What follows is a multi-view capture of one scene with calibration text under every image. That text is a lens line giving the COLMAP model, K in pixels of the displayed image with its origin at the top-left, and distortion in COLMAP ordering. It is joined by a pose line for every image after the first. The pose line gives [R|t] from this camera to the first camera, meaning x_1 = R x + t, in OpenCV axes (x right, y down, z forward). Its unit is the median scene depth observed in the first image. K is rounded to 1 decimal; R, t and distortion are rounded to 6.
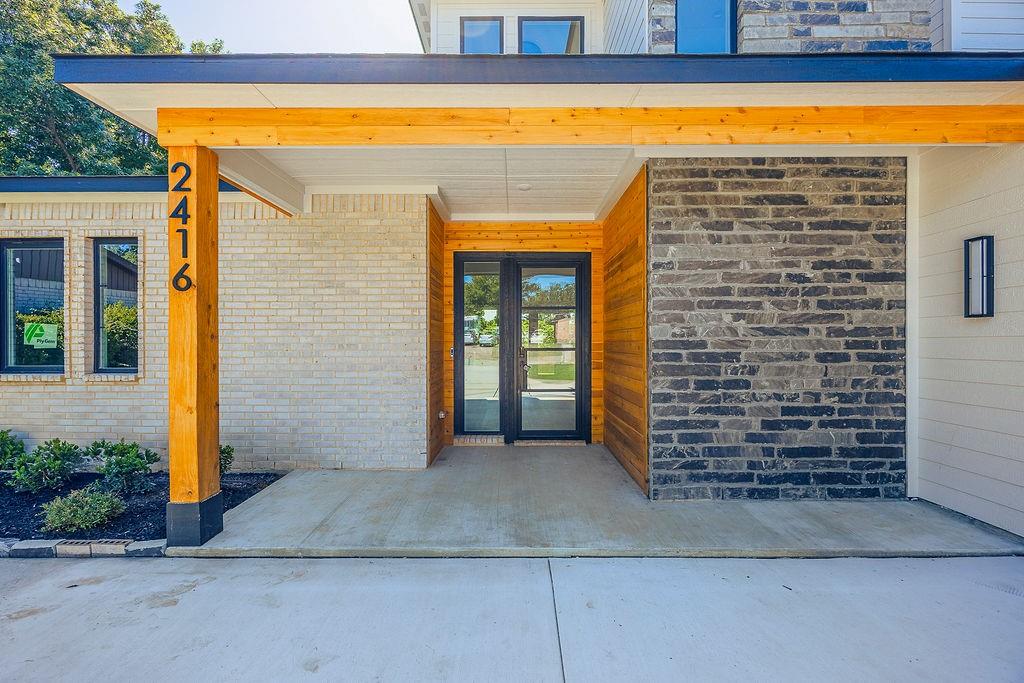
lens RADIAL K [[402.8, 0, 511.1], [0, 402.8, 342.9], [0, 0, 1]] dist [-0.001375, 0.000012]
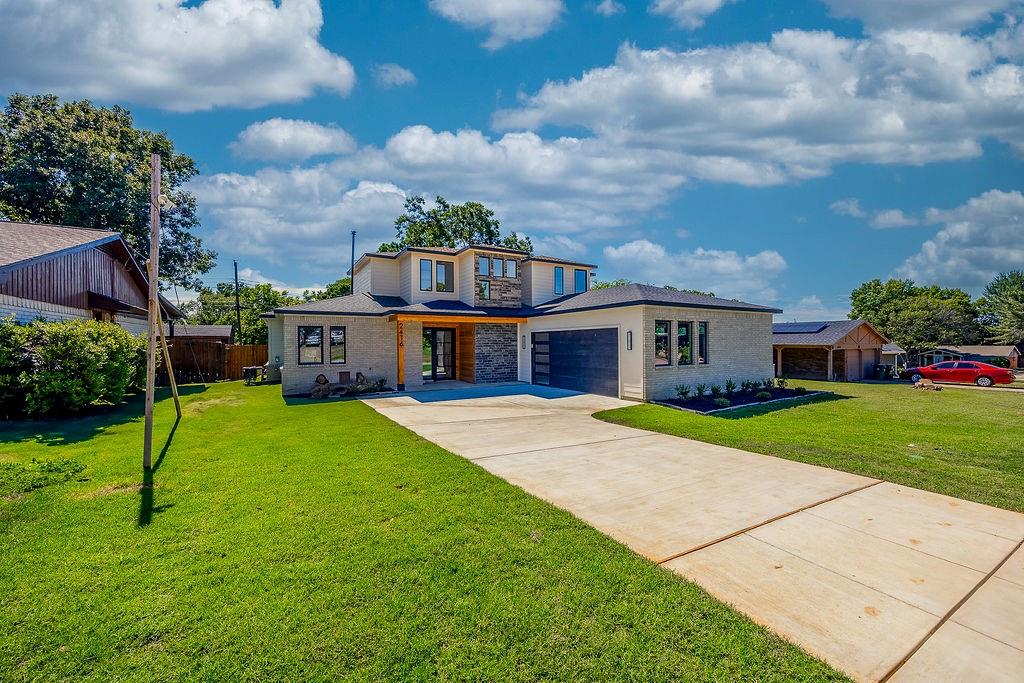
lens RADIAL K [[402.8, 0, 511.1], [0, 402.8, 342.9], [0, 0, 1]] dist [-0.001375, 0.000012]
pose [[0.859517, -0.002504, 0.511101, -1.890365], [0.006996, 0.999952, -0.006866, -0.095452], [-0.511060, 0.009477, 0.859493, -3.662221]]
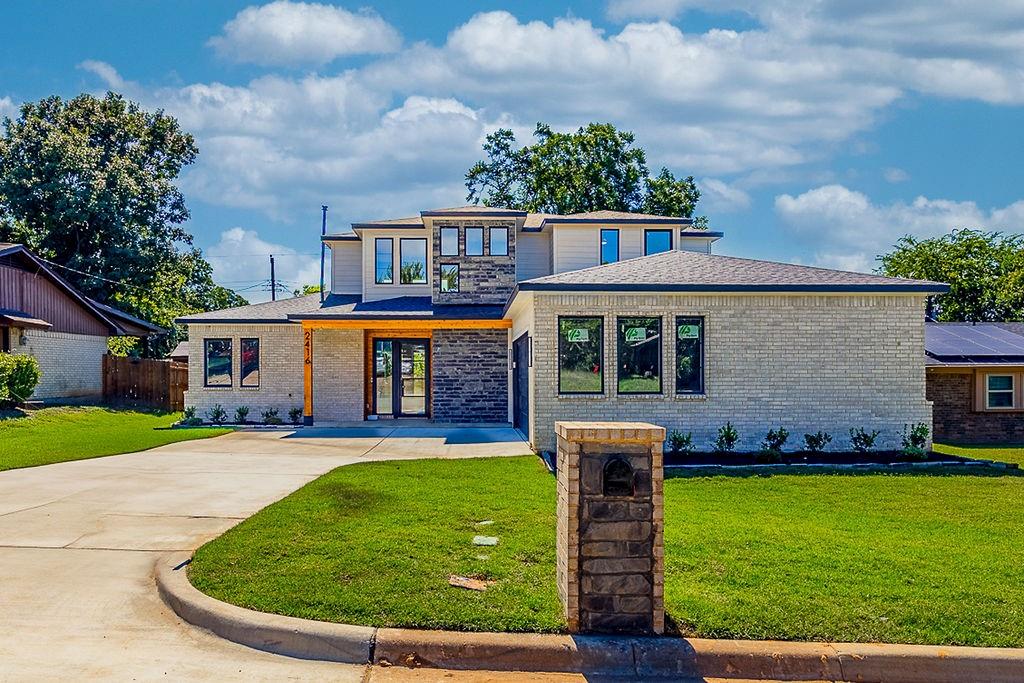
lens RADIAL K [[732.4, 0, 508.5], [0, 732.4, 373.4], [0, 0, 1]] dist [-0.037975, -0.001648]
pose [[0.998707, -0.000666, 0.050829, 0.670665], [0.000939, 0.999985, -0.005350, 0.008417], [-0.050825, 0.005391, 0.998693, -5.123241]]
